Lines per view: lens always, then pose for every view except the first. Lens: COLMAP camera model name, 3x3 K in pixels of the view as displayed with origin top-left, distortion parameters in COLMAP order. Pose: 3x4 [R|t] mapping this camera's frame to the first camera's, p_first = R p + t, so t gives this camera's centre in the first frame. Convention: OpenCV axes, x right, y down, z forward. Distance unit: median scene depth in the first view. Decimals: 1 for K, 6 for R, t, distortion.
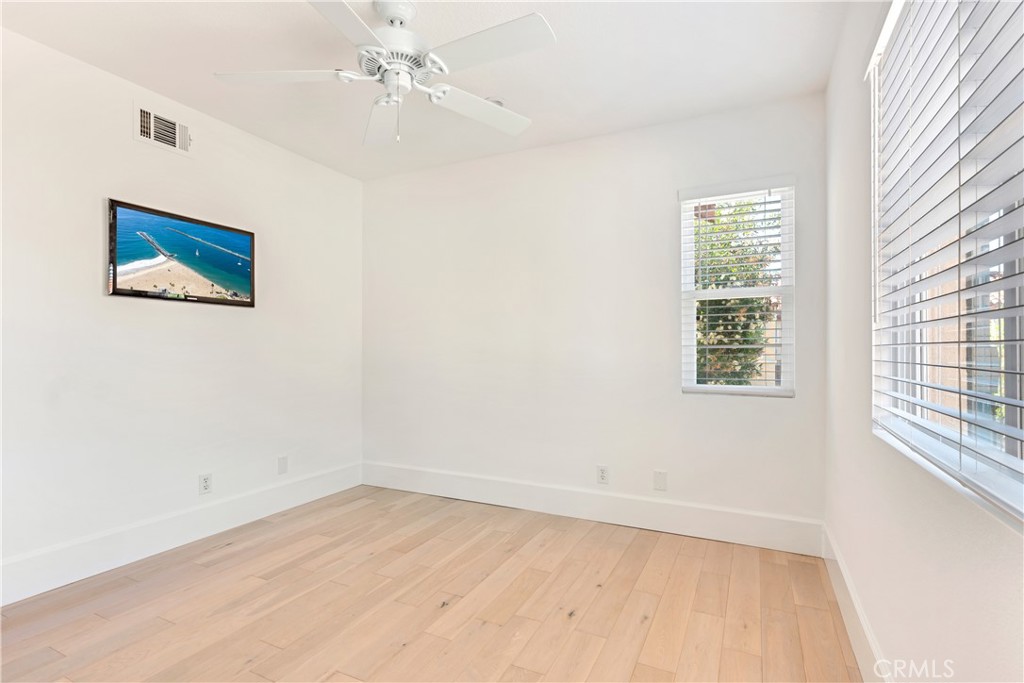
lens RADIAL K [[485.1, 0, 511.6], [0, 485.1, 349.5], [0, 0, 1]] dist [0.001630, -0.002742]
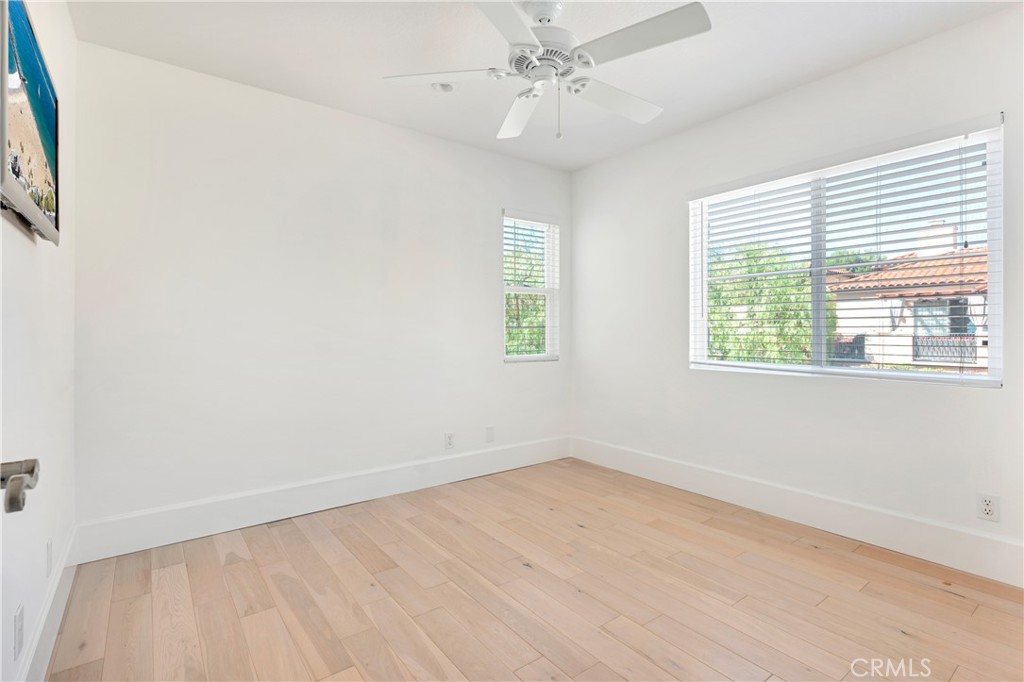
lens RADIAL K [[485.1, 0, 506.7], [0, 485.1, 330.9], [0, 0, 1]] dist [0.001630, -0.002742]
pose [[0.458523, -0.003384, 0.888676, -0.831783], [0.001202, 0.999994, 0.003188, -0.001246], [-0.888682, -0.000393, 0.458524, 0.403069]]
